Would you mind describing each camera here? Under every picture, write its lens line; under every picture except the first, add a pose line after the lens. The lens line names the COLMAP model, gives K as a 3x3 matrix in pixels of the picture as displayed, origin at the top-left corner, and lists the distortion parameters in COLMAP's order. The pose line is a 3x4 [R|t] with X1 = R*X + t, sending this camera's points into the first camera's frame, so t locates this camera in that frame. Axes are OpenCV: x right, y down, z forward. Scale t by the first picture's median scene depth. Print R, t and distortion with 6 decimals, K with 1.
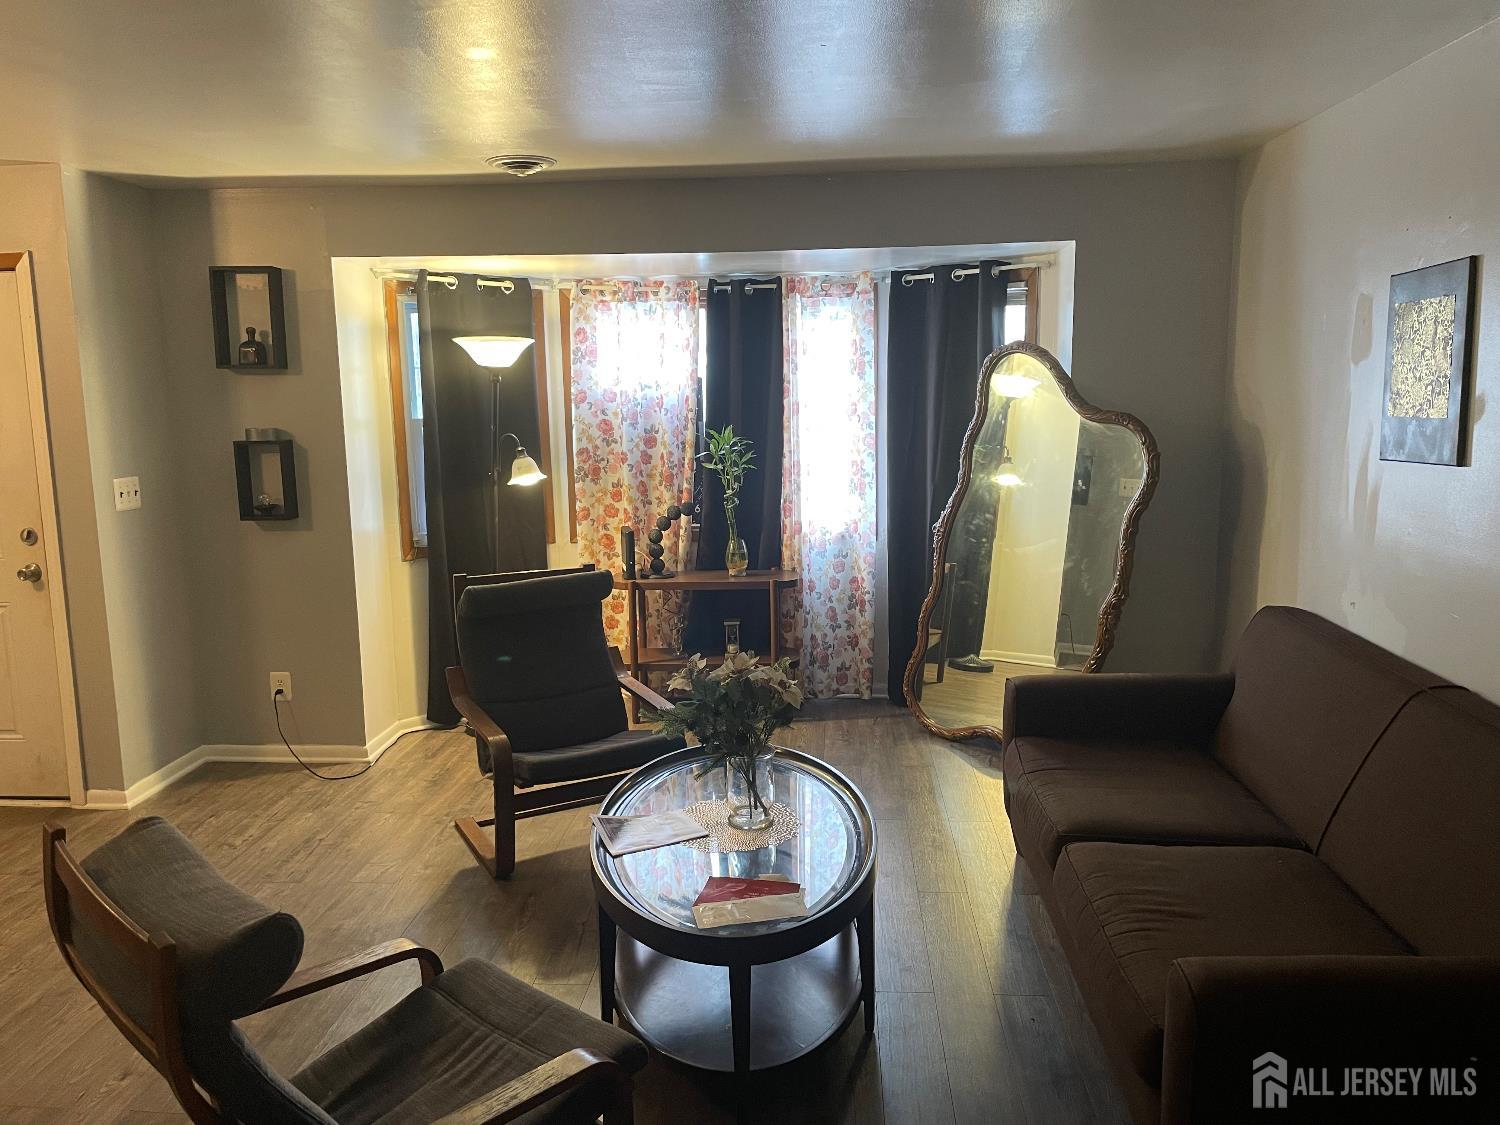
lens RADIAL K [[1149.7, 0, 742.6], [0, 1149.7, 562.8], [0, 0, 1]] dist [0.143793, -0.183223]
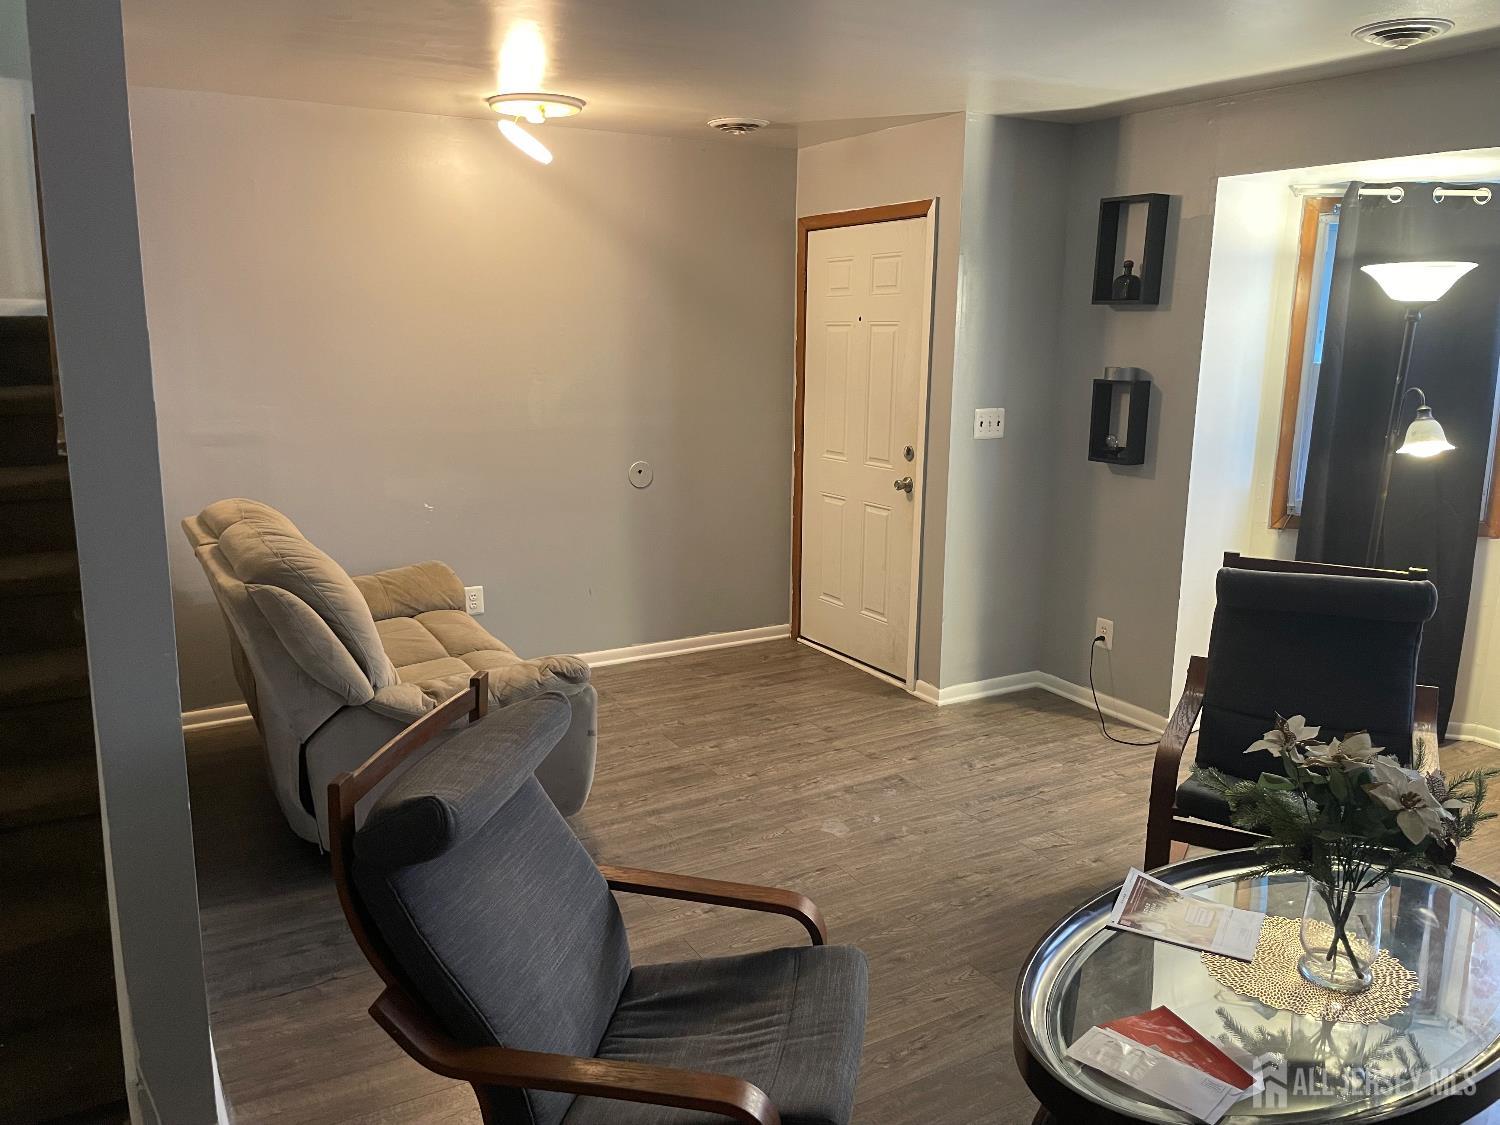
lens RADIAL K [[1149.7, 0, 742.6], [0, 1149.7, 562.8], [0, 0, 1]] dist [0.143793, -0.183223]
pose [[0.574178, 0.188585, -0.796715, 0.205314], [-0.145522, 0.981123, 0.127360, -0.033957], [0.805694, 0.042812, 0.590783, 0.188702]]
